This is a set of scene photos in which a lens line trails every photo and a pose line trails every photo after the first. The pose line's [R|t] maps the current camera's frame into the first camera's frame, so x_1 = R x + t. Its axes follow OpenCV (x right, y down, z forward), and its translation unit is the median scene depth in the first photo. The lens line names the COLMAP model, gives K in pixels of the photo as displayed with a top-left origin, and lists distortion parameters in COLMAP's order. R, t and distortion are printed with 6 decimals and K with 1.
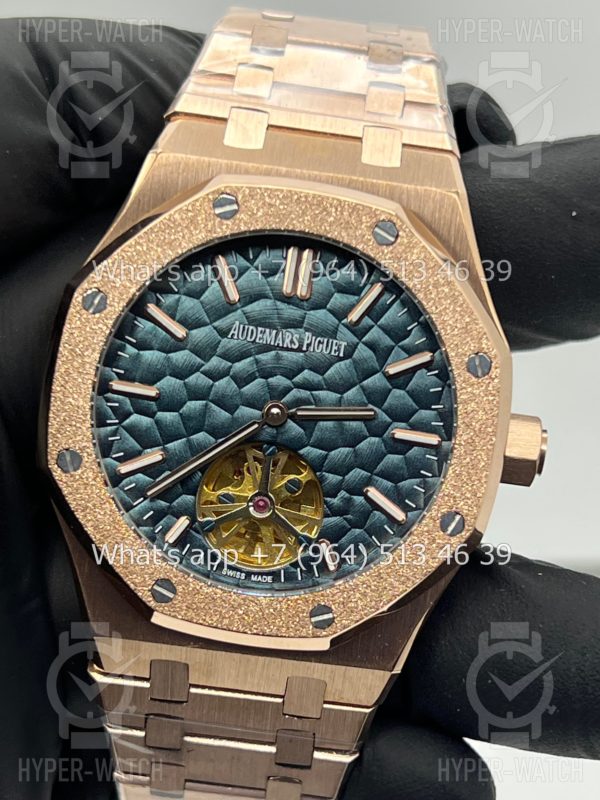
lens RADIAL K [[1901.9, 0, 299.4], [0, 1901.9, 496.9], [0, 0, 1]] dist [0.234252, 0.000000]
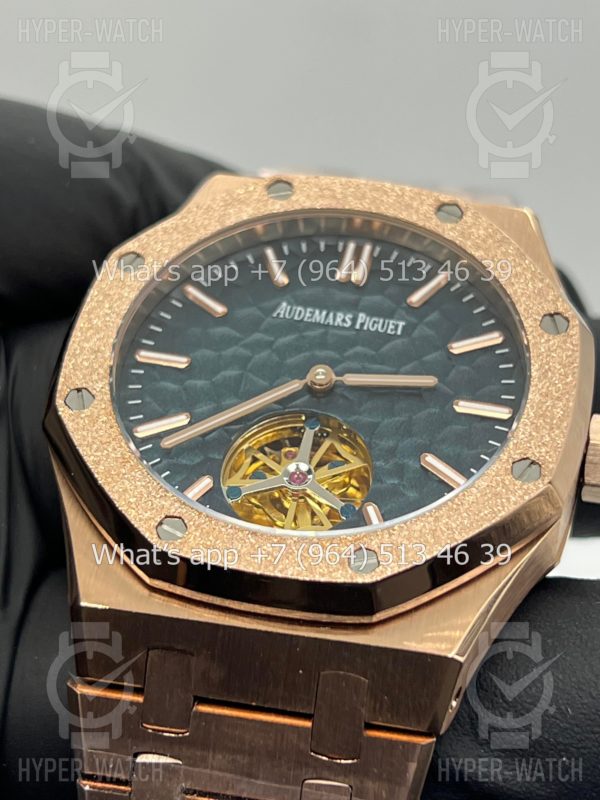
lens RADIAL K [[1901.9, 0, 298.2], [0, 1901.9, 393.7], [0, 0, 1]] dist [0.234252, 0.000000]
pose [[0.996892, 0.021088, -0.075905, 0.043253], [-0.063673, 0.783049, -0.618692, 0.499485], [0.046390, 0.621602, 0.781958, 0.321234]]
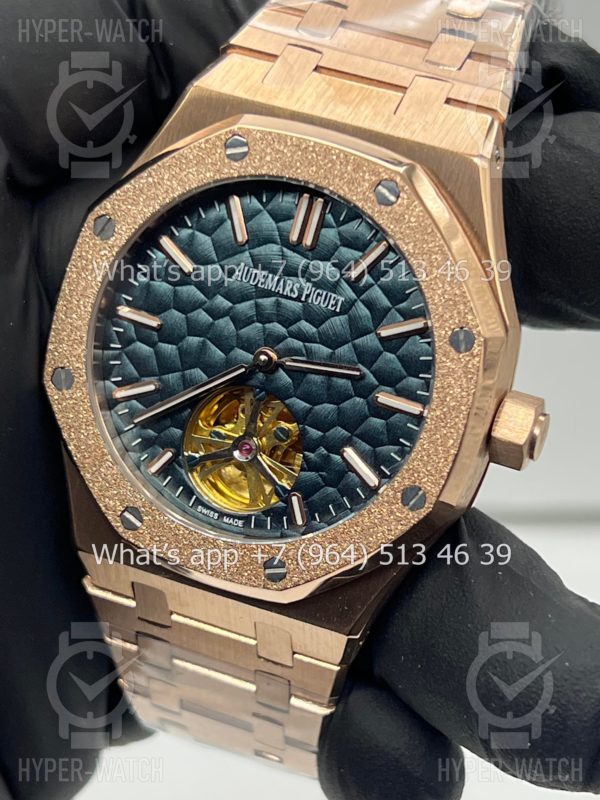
lens RADIAL K [[1901.9, 0, 291.0], [0, 1901.9, 439.0], [0, 0, 1]] dist [0.234252, 0.000000]
pose [[0.943477, 0.148481, -0.296317, 0.299665], [-0.133814, 0.988581, 0.069298, -0.073527], [0.303223, -0.025729, 0.952572, 0.056618]]
